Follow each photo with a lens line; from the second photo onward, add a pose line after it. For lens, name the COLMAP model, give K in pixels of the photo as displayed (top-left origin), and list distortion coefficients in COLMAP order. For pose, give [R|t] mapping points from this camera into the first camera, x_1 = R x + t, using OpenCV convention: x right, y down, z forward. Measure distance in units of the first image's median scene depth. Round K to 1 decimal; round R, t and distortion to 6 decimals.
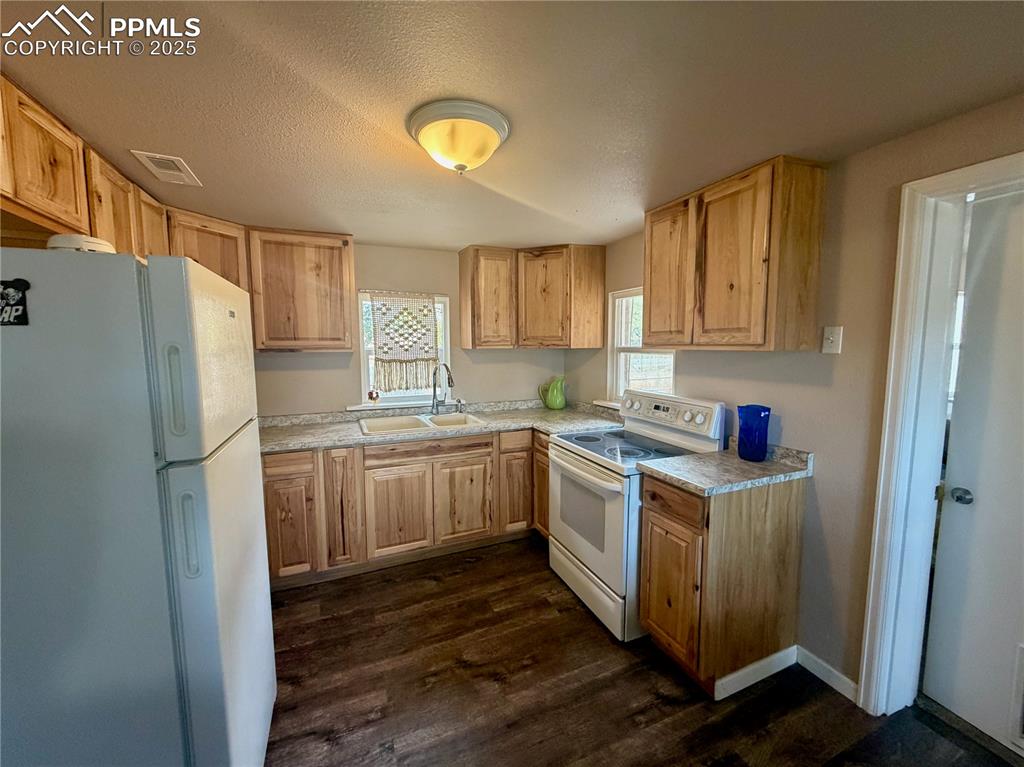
lens RADIAL K [[407.9, 0, 508.9], [0, 407.9, 382.2], [0, 0, 1]] dist [0.000750, -0.001088]
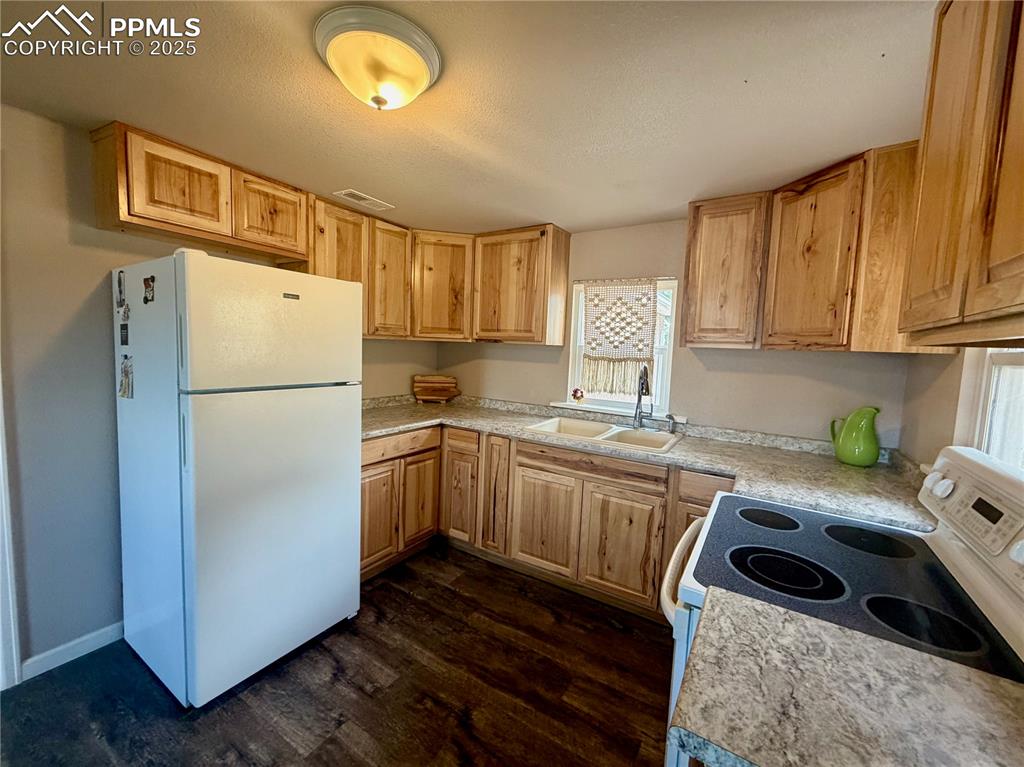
lens RADIAL K [[407.9, 0, 511.5], [0, 407.9, 383.1], [0, 0, 1]] dist [0.000750, -0.001088]
pose [[0.569457, 0.100139, -0.815899, 0.372463], [-0.118732, 0.992164, 0.038904, -0.012314], [0.813401, 0.074719, 0.576884, 0.382016]]
